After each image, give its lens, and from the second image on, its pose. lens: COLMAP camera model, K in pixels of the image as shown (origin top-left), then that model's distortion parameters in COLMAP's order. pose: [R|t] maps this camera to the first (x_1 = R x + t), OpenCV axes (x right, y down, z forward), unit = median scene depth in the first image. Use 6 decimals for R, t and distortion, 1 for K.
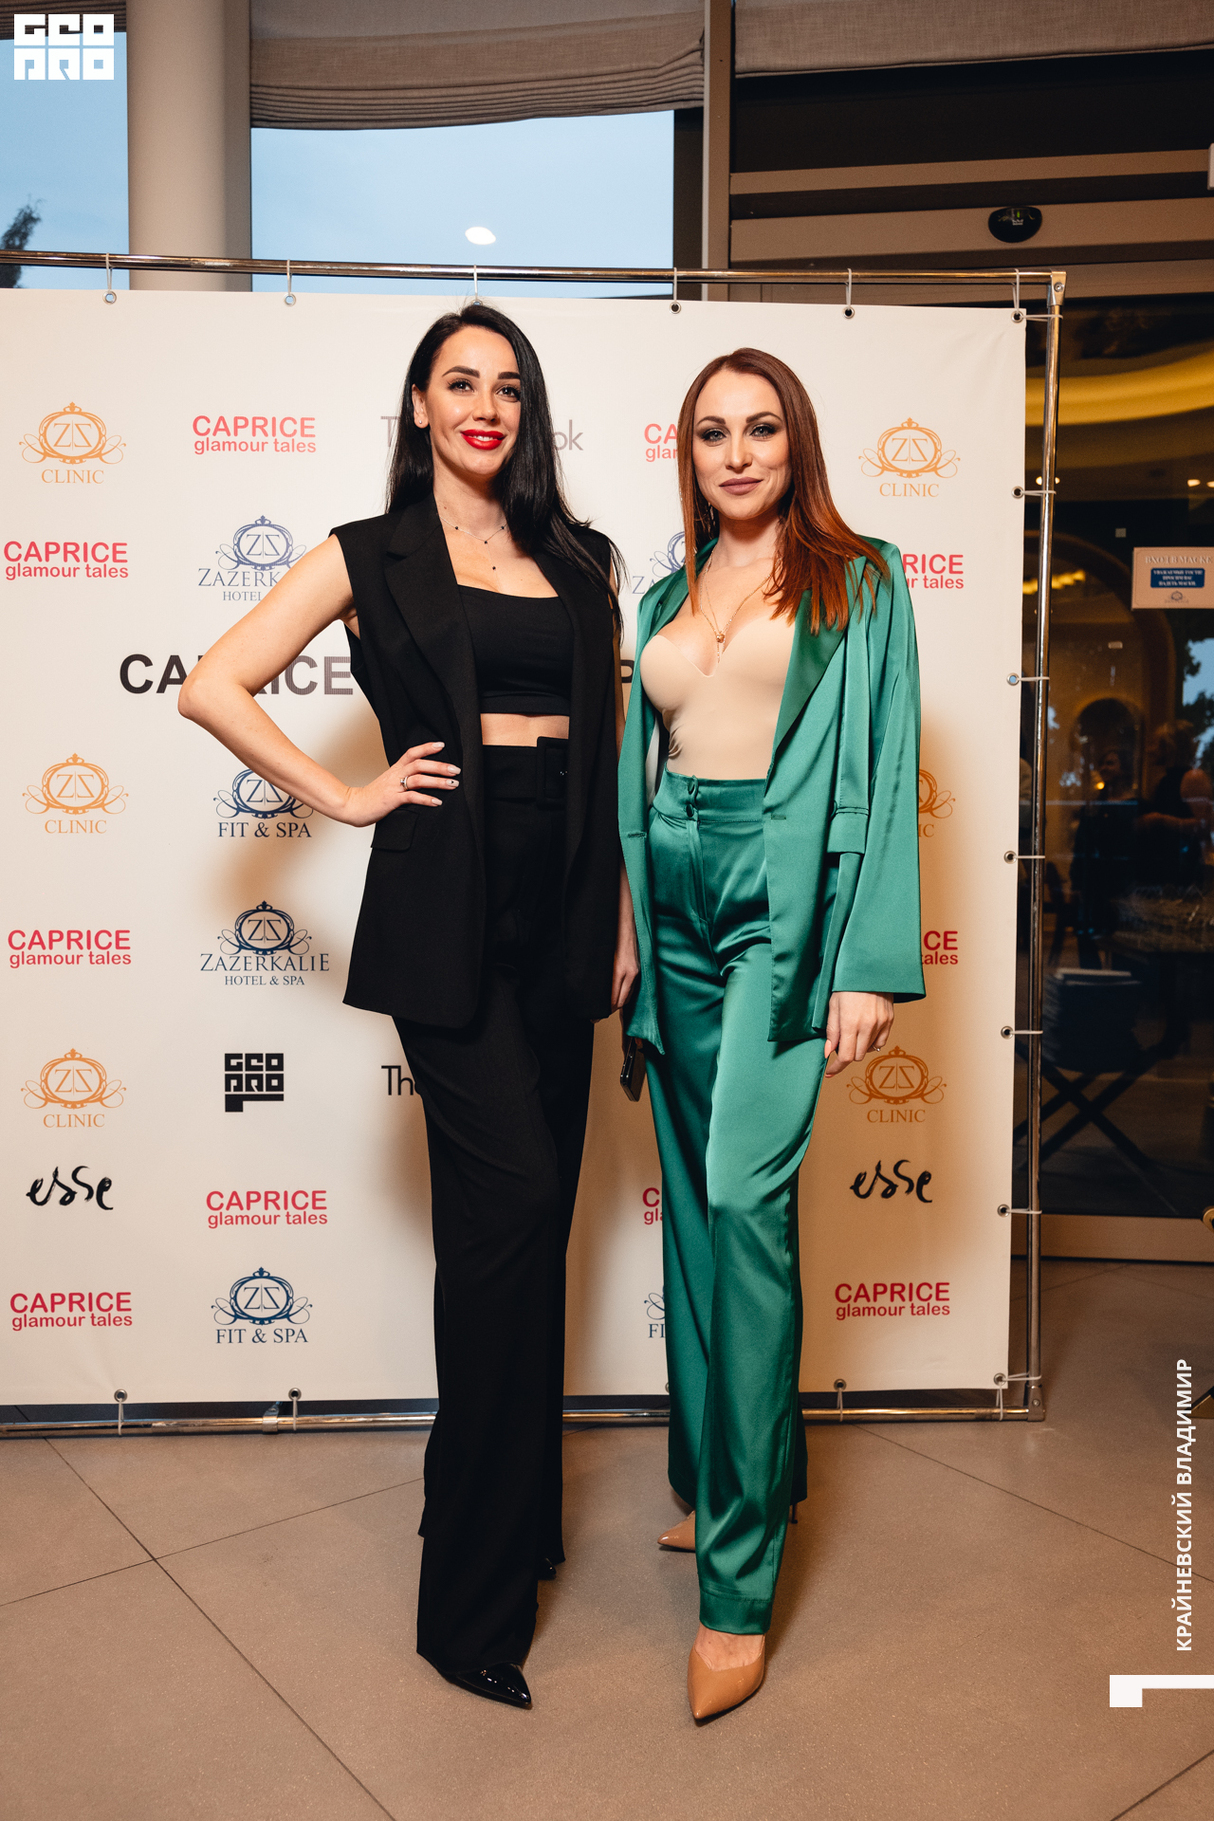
lens RADIAL K [[1492.7, 0, 600.9], [0, 1492.7, 935.8], [0, 0, 1]] dist [-0.001562, -0.006440]
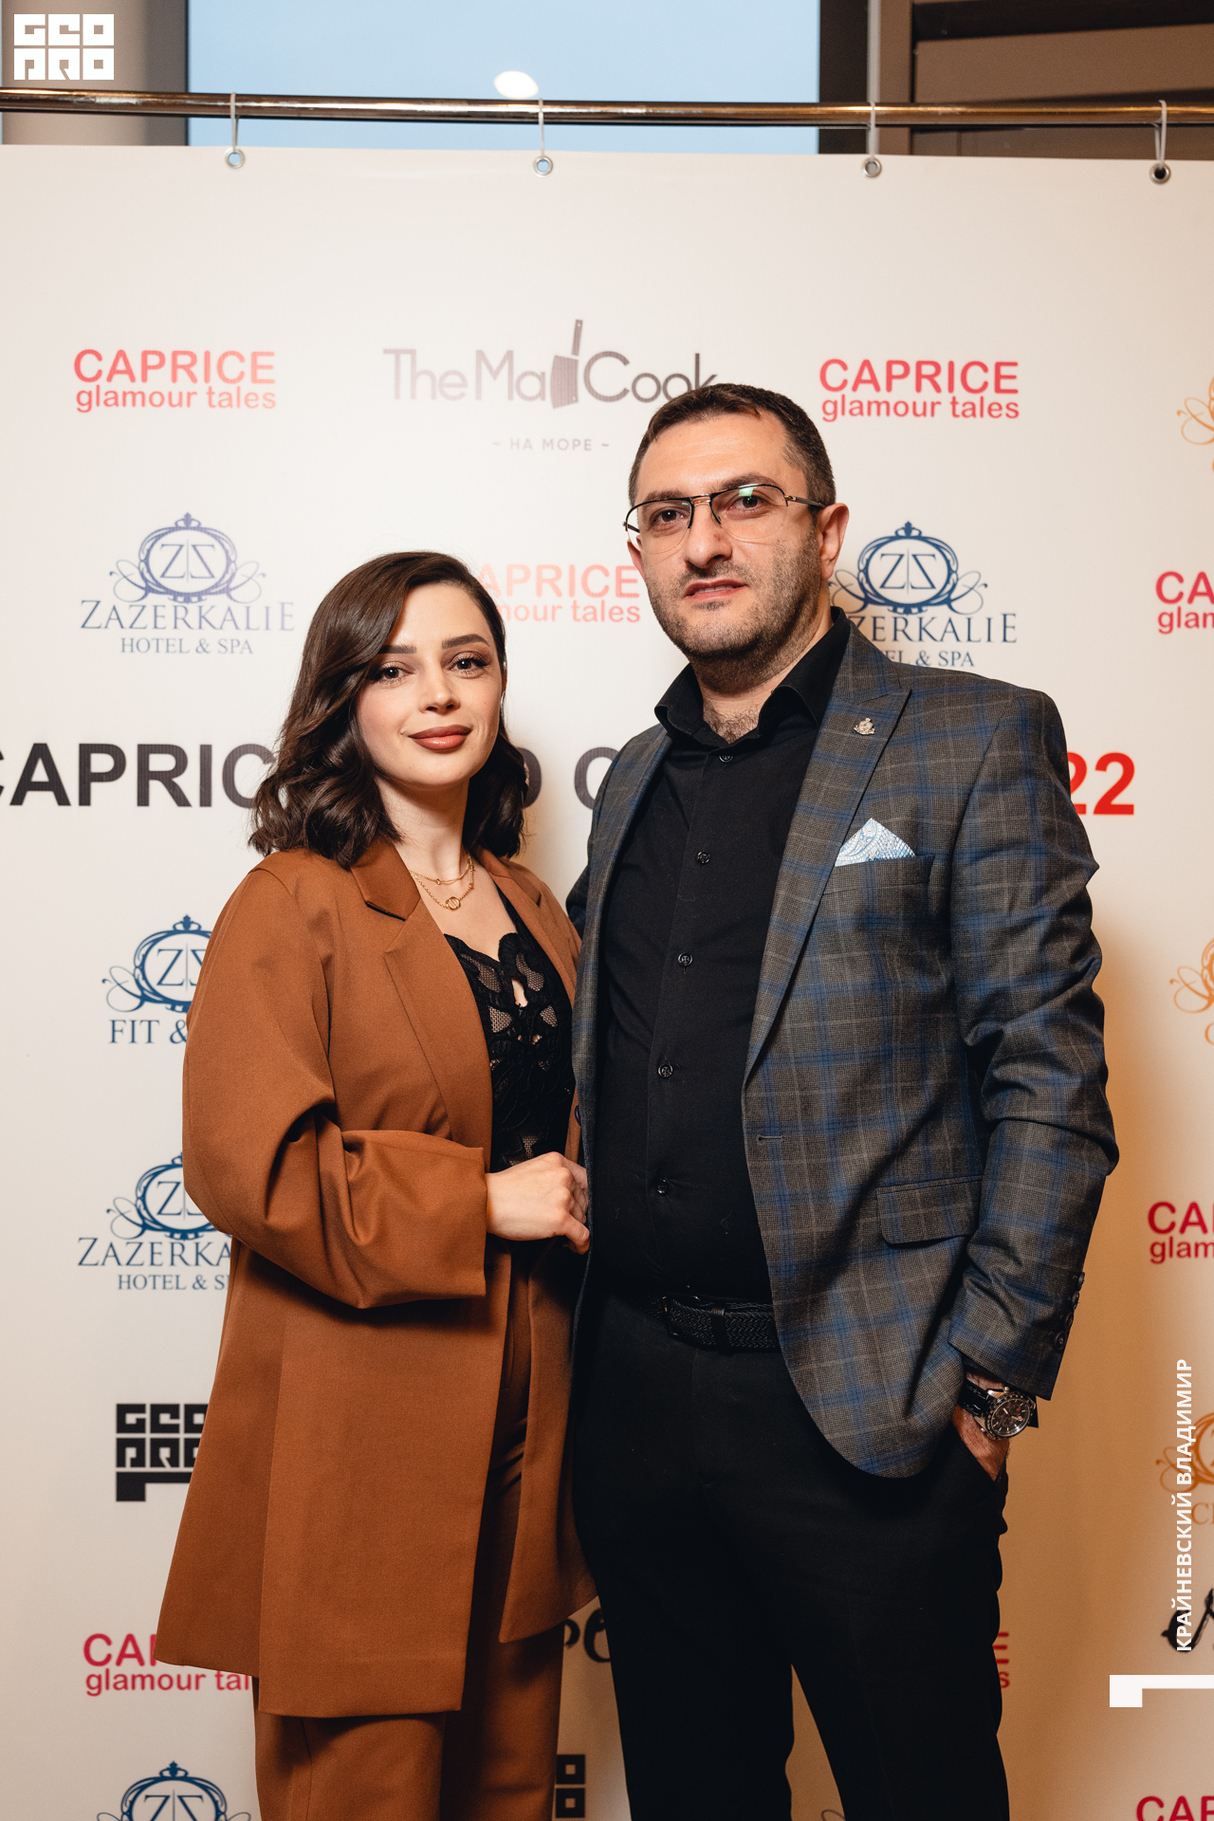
lens RADIAL K [[1821.0, 0, 604.3], [0, 1821.0, 902.4], [0, 0, 1]] dist [0.002939, 0.000000]
pose [[0.999593, 0.004236, -0.028223, -0.036157], [-0.004932, 0.999684, -0.024658, -0.105474], [0.028110, 0.024787, 0.999297, 0.268820]]
